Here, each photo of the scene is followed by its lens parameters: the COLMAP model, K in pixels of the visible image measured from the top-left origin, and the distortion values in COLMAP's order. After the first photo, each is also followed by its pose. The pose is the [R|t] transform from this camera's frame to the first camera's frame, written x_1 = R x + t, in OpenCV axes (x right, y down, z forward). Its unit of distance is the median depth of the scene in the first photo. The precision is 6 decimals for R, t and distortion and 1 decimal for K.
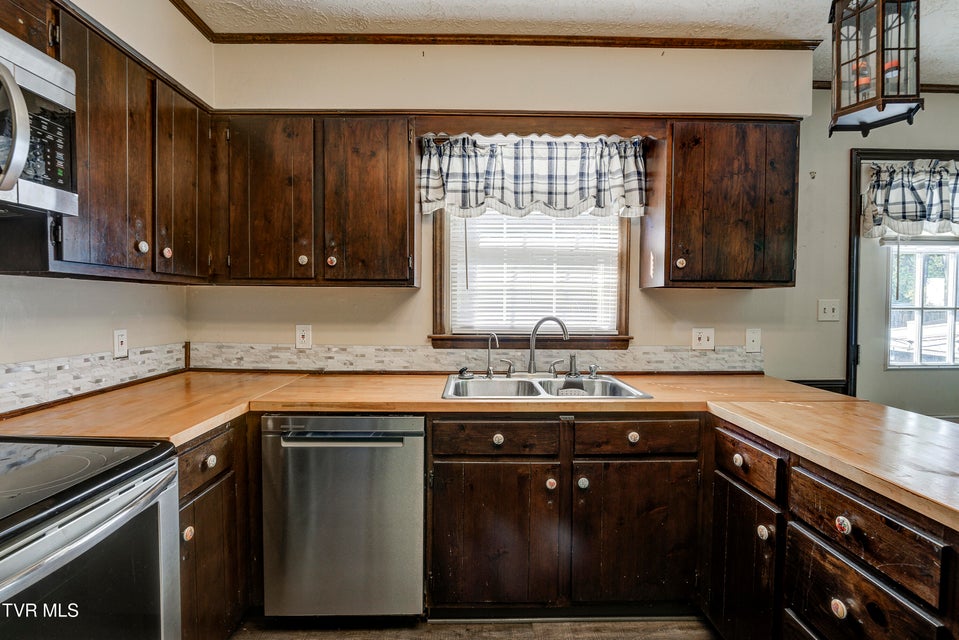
lens RADIAL K [[448.3, 0, 480.4], [0, 448.3, 315.4], [0, 0, 1]] dist [-0.012644, 0.000076]
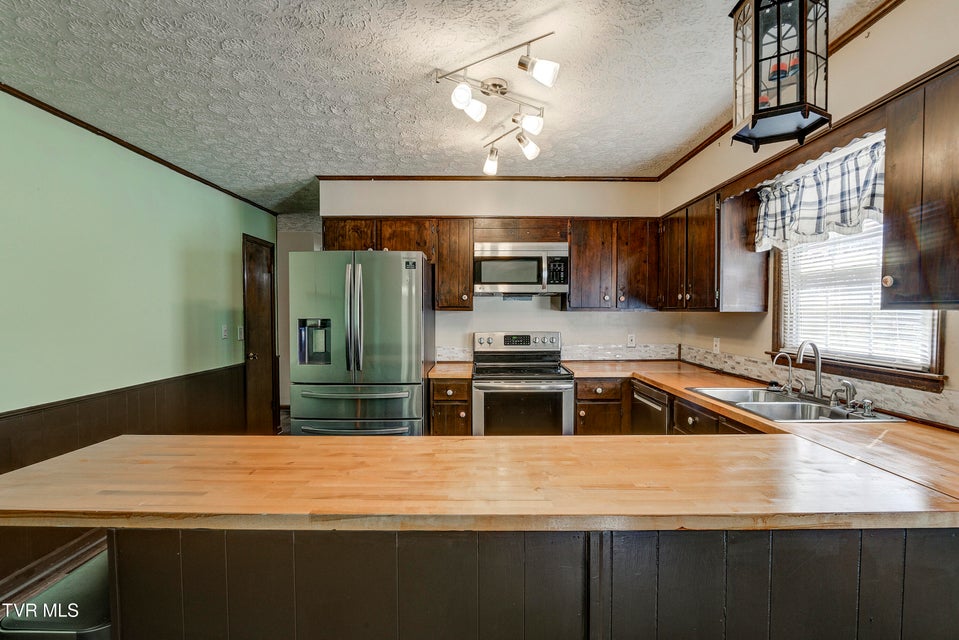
lens RADIAL K [[453.4, 0, 479.6], [0, 453.4, 324.9], [0, 0, 1]] dist [-0.003053, -0.000333]
pose [[-0.019061, 0.022908, -0.999556, 1.137928], [-0.030413, 0.999262, 0.023482, -0.033213], [0.999356, 0.030847, -0.018350, 0.263516]]
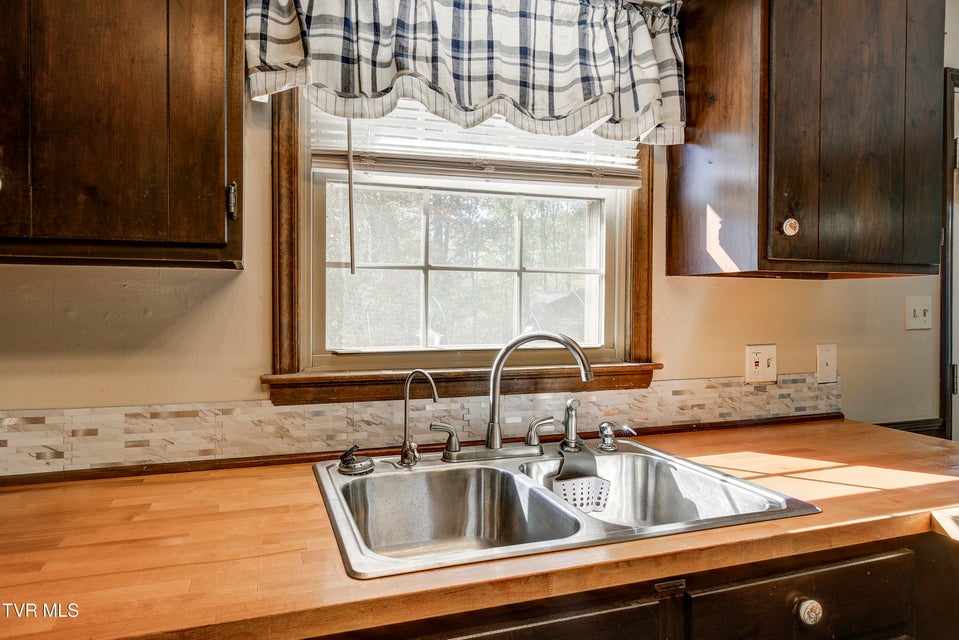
lens RADIAL K [[615.9, 0, 496.4], [0, 615.9, 308.2], [0, 0, 1]] dist [0.000580, 0.000037]
pose [[0.948354, -0.004542, 0.317180, -0.093969], [0.010025, 0.999827, -0.015659, -0.011824], [-0.317054, 0.018030, 0.948236, 0.363721]]
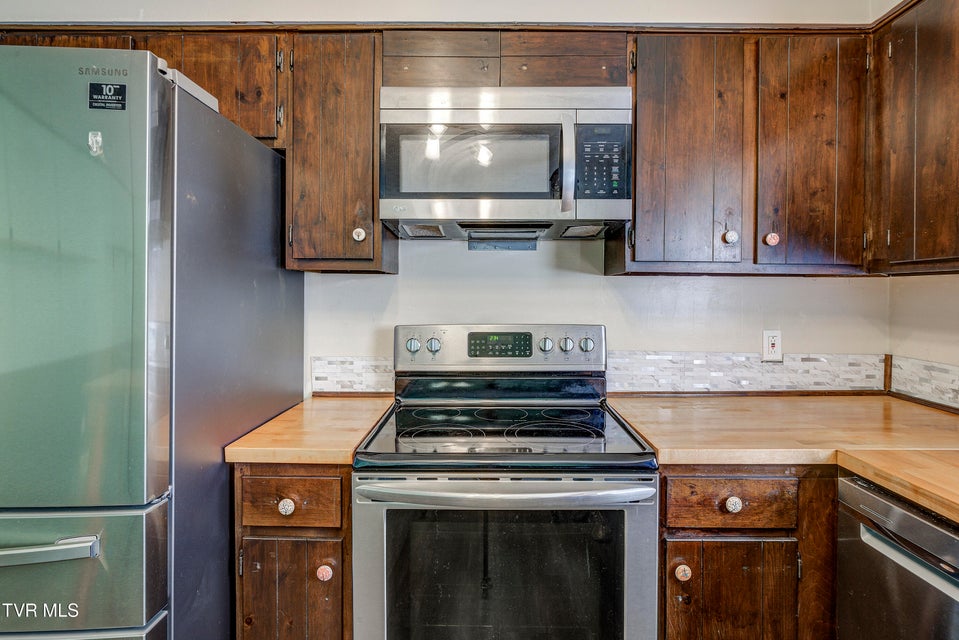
lens RADIAL K [[503.1, 0, 482.4], [0, 503.1, 300.4], [0, 0, 1]] dist [-0.003372, -0.000249]
pose [[-0.028418, 0.002302, -0.999593, 0.181554], [-0.033694, 0.999427, 0.003260, -0.009525], [0.999028, 0.033773, -0.028325, 0.370940]]
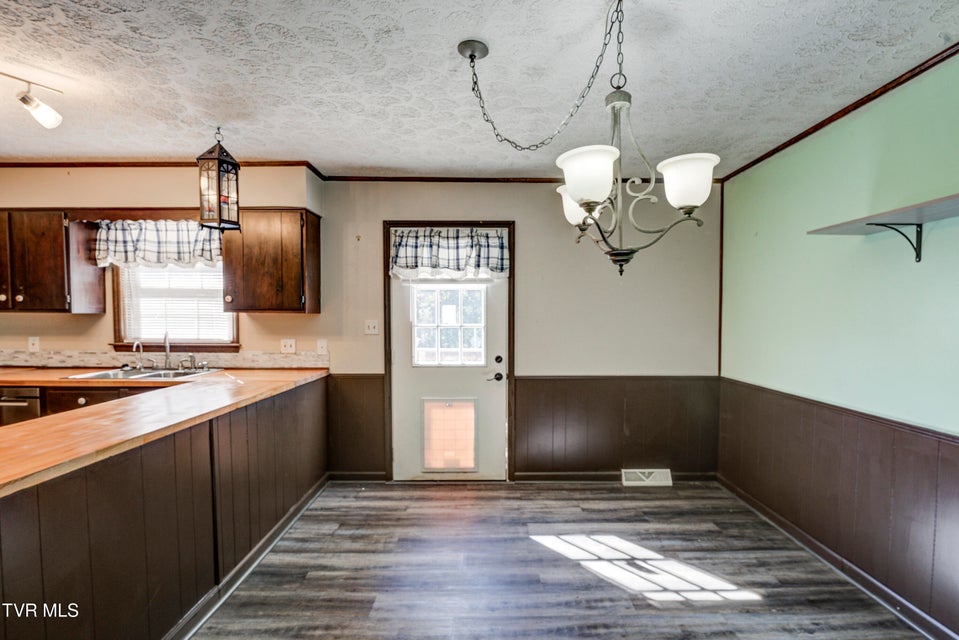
lens RADIAL K [[453.7, 0, 487.7], [0, 453.7, 335.8], [0, 0, 1]] dist [-0.003019, -0.000828]
pose [[0.999602, -0.000098, -0.028205, 1.290182], [0.000551, 0.999871, 0.016041, -0.007804], [0.028200, -0.016050, 0.999473, -0.560175]]
